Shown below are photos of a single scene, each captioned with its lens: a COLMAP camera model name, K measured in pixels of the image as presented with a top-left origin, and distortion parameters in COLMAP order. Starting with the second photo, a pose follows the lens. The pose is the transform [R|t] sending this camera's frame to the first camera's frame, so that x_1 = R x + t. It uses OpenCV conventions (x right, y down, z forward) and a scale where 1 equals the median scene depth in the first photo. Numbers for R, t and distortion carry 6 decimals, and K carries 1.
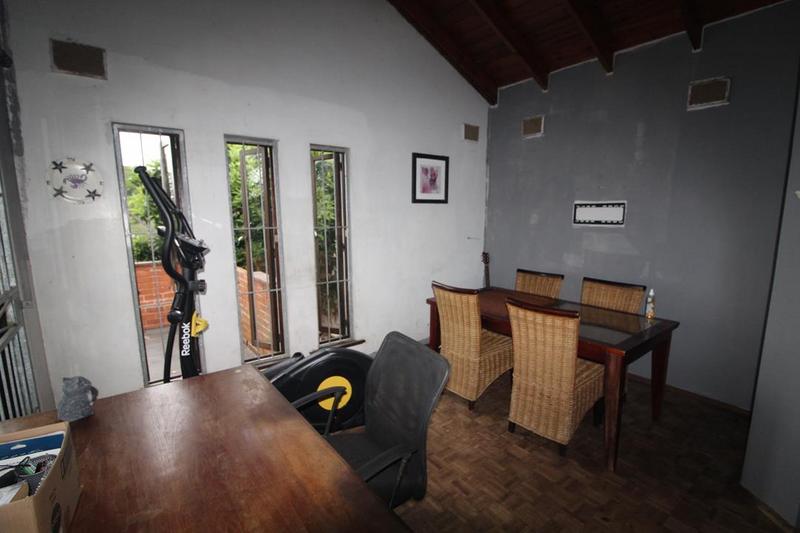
lens RADIAL K [[373.3, 0, 403.4], [0, 373.3, 270.7], [0, 0, 1]] dist [-0.010372, -0.000873]
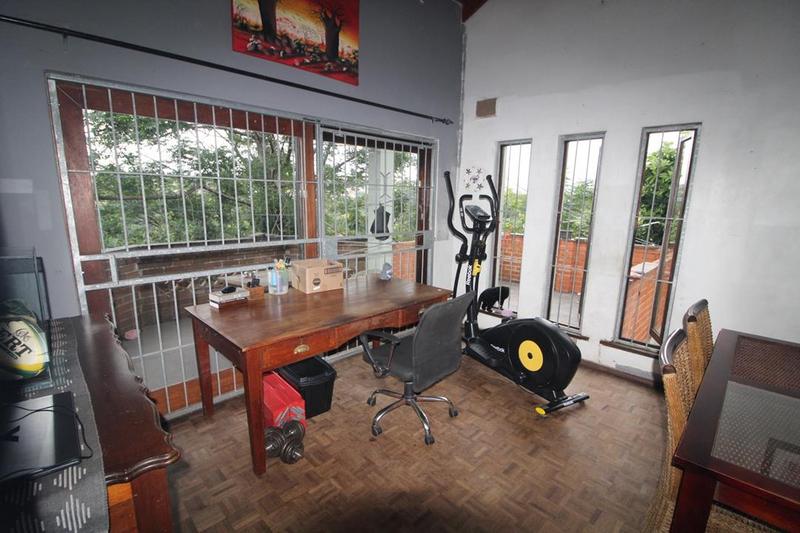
lens RADIAL K [[373.3, 0, 403.4], [0, 373.3, 270.7], [0, 0, 1]] dist [-0.010372, -0.000873]
pose [[0.072621, 0.202014, -0.976687, 0.958780], [-0.183220, 0.965309, 0.186037, -0.086828], [0.980386, 0.165438, 0.107115, 0.541557]]
